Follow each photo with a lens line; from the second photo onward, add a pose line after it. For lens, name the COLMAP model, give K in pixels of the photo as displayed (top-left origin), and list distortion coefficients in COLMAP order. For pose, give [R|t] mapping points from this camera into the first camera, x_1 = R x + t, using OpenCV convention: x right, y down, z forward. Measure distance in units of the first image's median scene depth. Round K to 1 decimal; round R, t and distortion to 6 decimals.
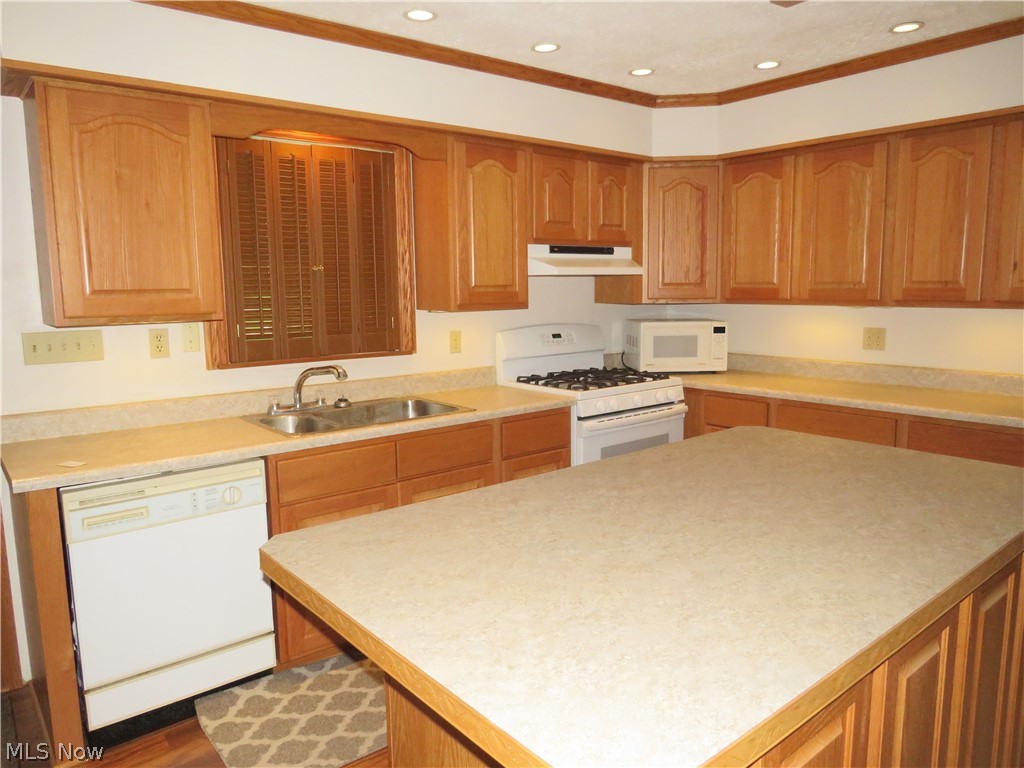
lens RADIAL K [[718.3, 0, 505.8], [0, 718.3, 384.3], [0, 0, 1]] dist [-0.007573, -0.005960]
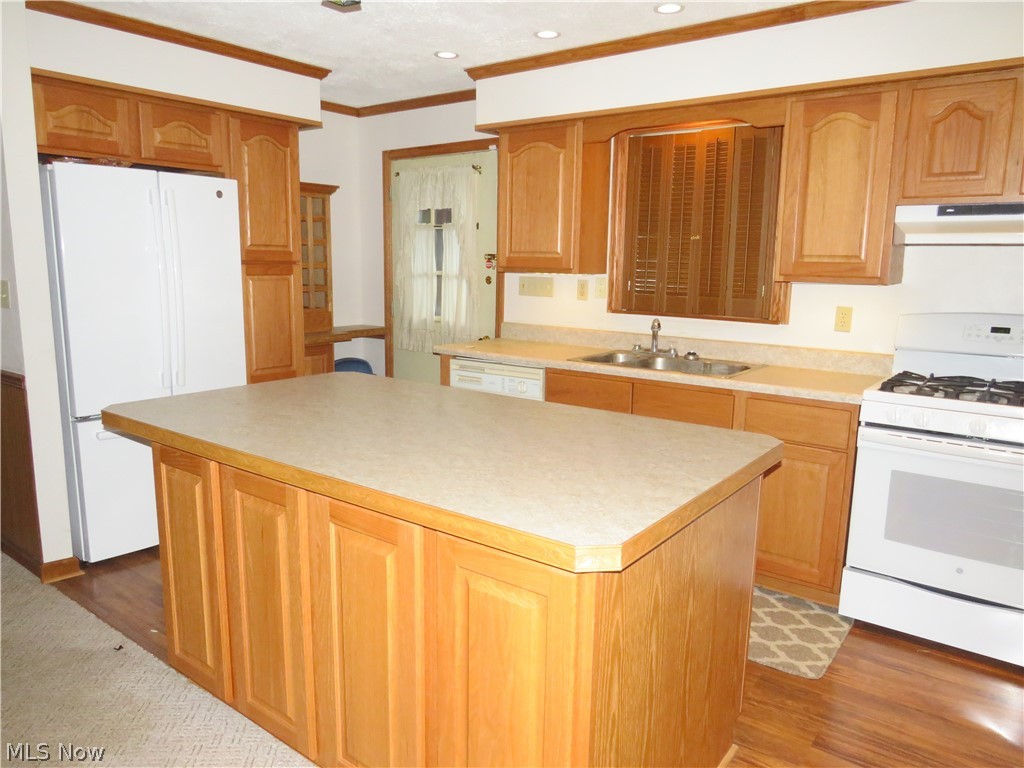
lens RADIAL K [[718.3, 0, 505.8], [0, 718.3, 384.3], [0, 0, 1]] dist [-0.007573, -0.005960]
pose [[0.230018, 0.188219, -0.954812, 0.821907], [-0.146704, 0.976613, 0.157176, -0.068060], [0.962065, 0.103921, 0.252251, 0.437869]]
